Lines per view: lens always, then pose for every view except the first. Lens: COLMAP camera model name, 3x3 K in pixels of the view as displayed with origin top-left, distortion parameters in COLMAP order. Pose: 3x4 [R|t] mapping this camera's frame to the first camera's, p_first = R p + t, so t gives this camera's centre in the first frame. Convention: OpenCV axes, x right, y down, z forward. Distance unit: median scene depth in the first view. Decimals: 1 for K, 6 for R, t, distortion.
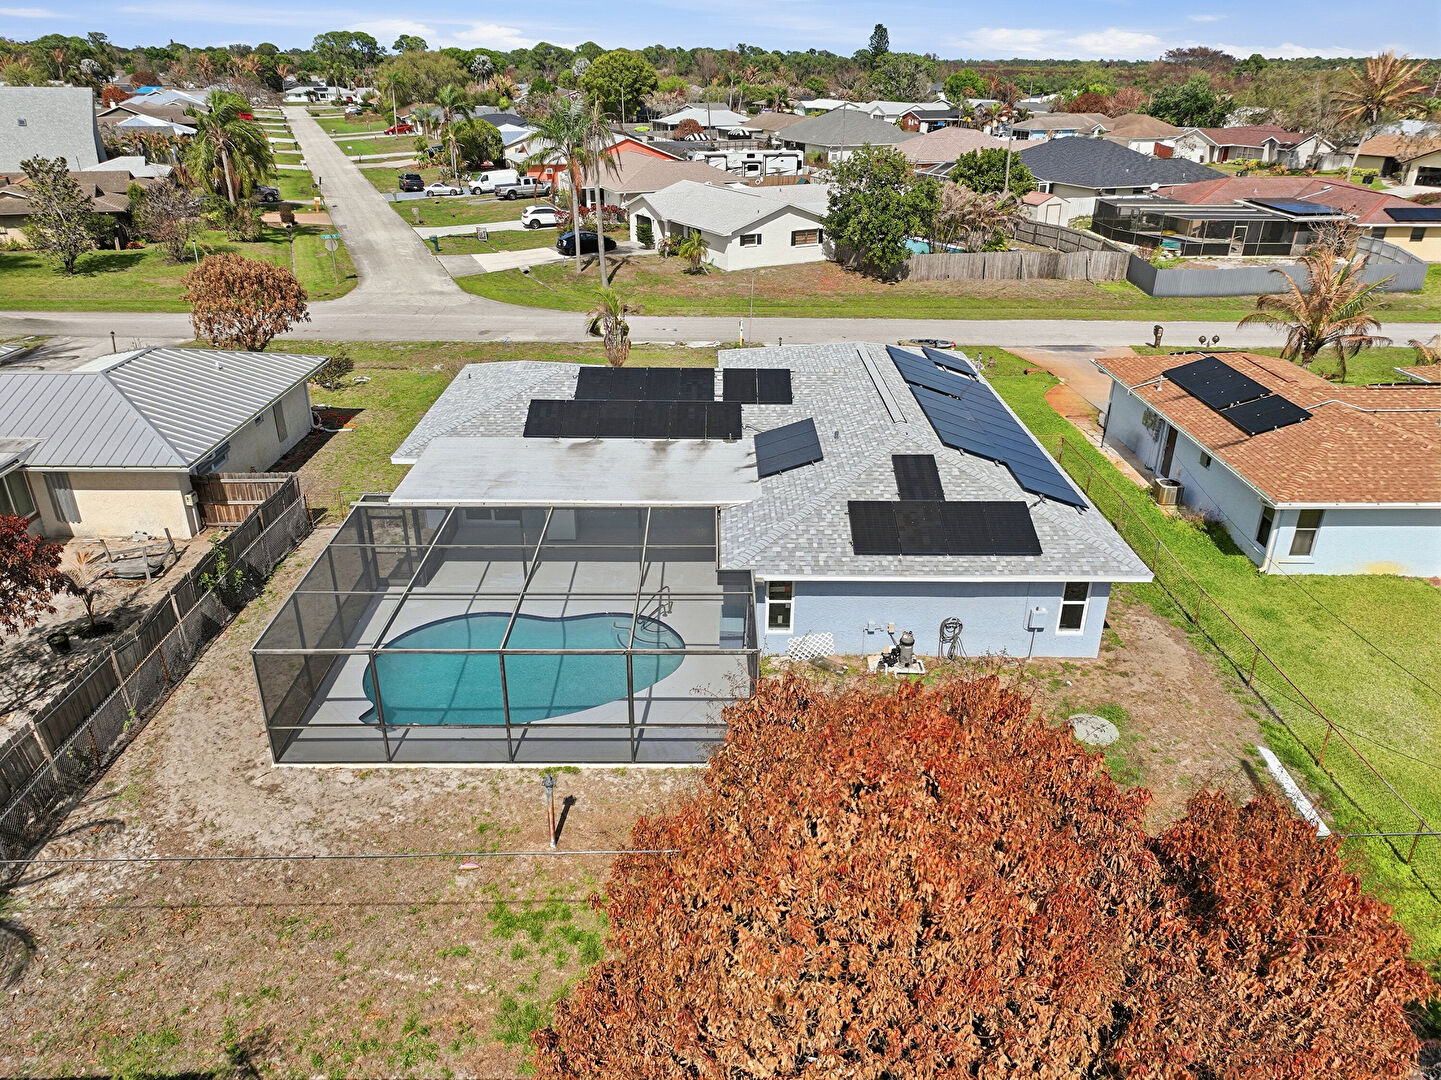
lens RADIAL K [[1014.2, 0, 720.5], [0, 1014.2, 540.0], [0, 0, 1]] dist [0.003134, 0.005926]
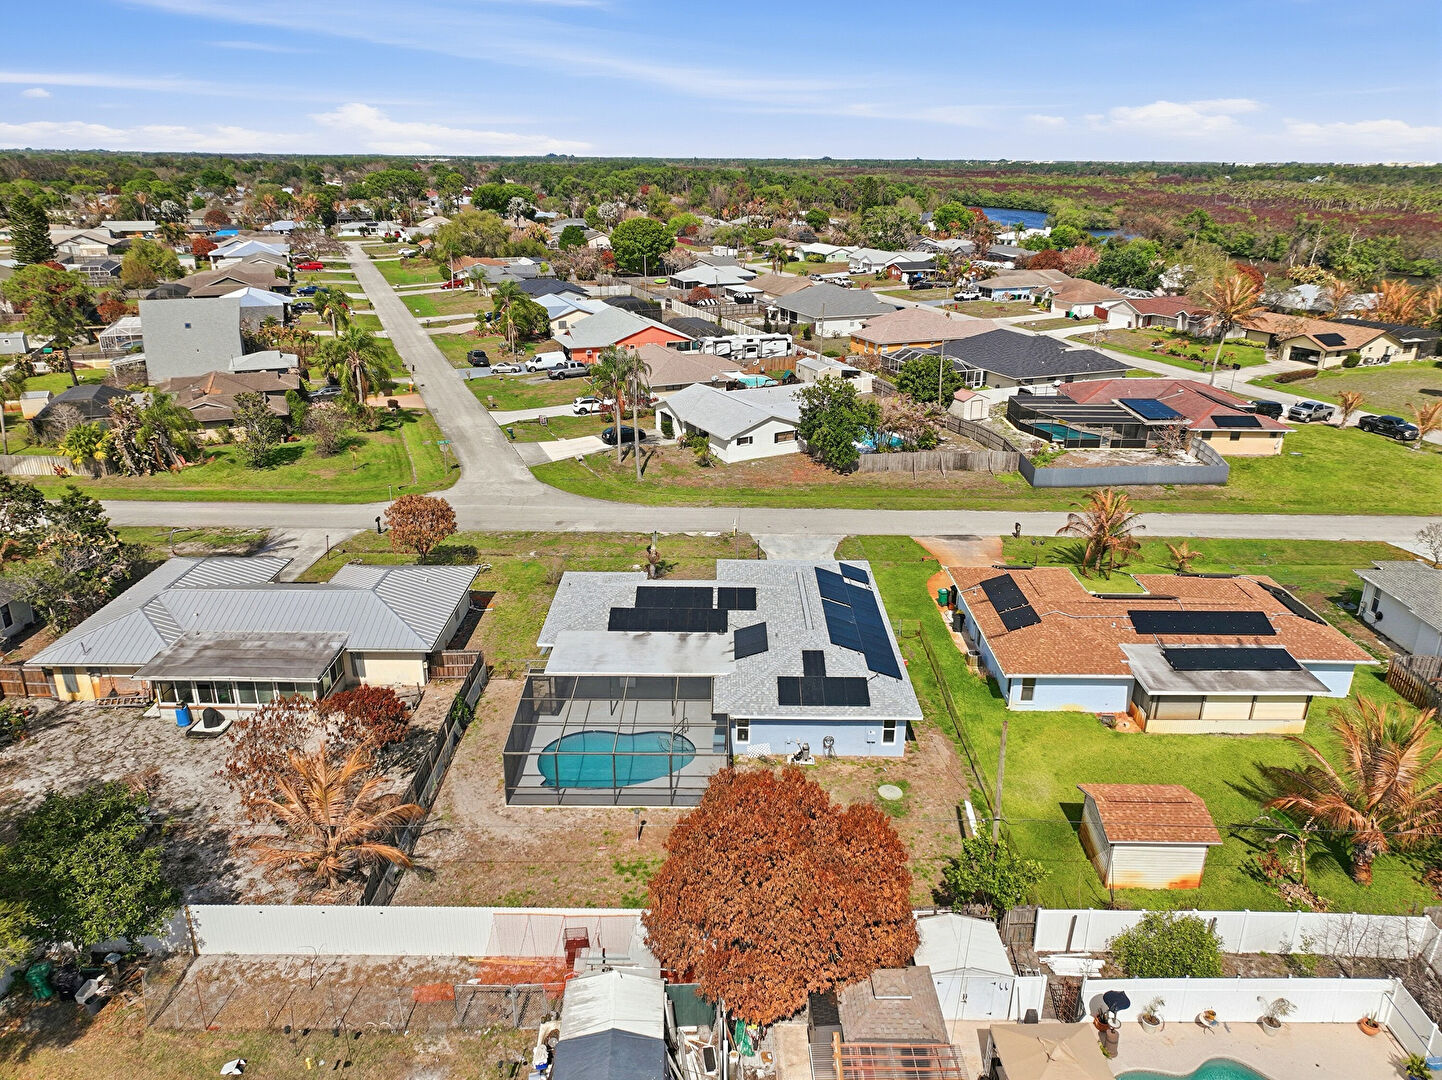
lens RADIAL K [[1011.0, 0, 721.0], [0, 1011.0, 540.0], [0, 0, 1]] dist [0.004807, 0.001770]
pose [[0.999944, 0.003690, -0.009930, 0.024104], [-0.004469, 0.996817, -0.079598, -0.108002], [0.009605, 0.079638, 0.996778, -0.738845]]
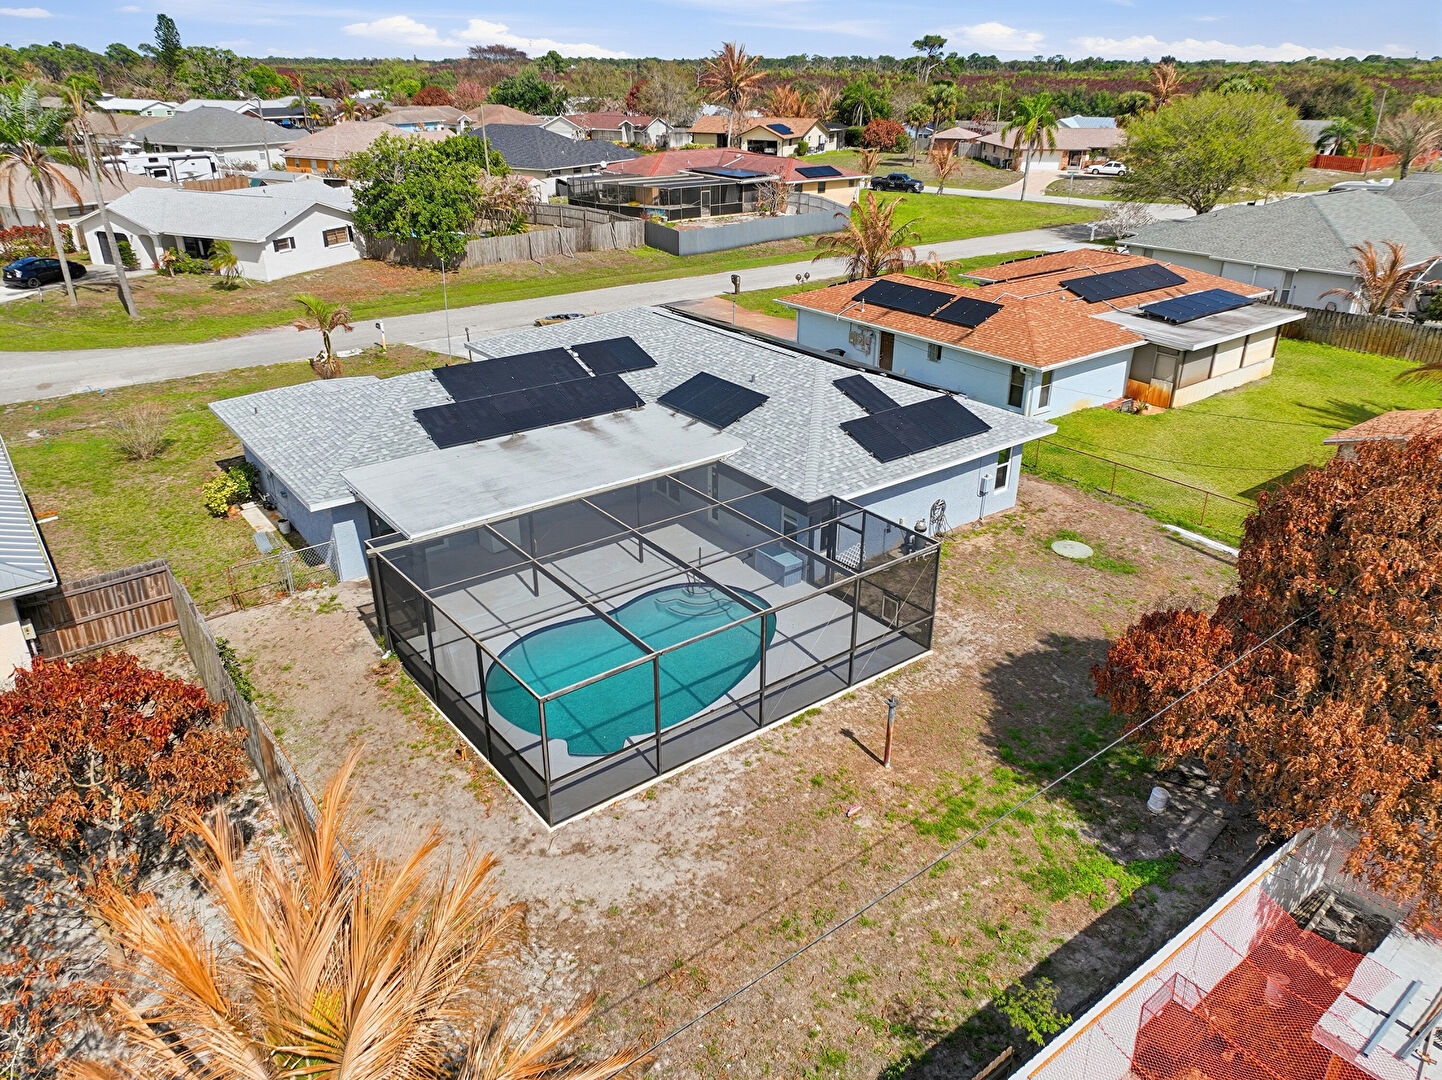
lens RADIAL K [[1011.0, 0, 721.0], [0, 1011.0, 540.0], [0, 0, 1]] dist [0.004807, 0.001770]
pose [[0.798636, -0.261481, 0.542040, -0.447454], [0.260385, 0.962144, 0.080491, -0.028394], [-0.542567, 0.076856, 0.836489, 0.113160]]
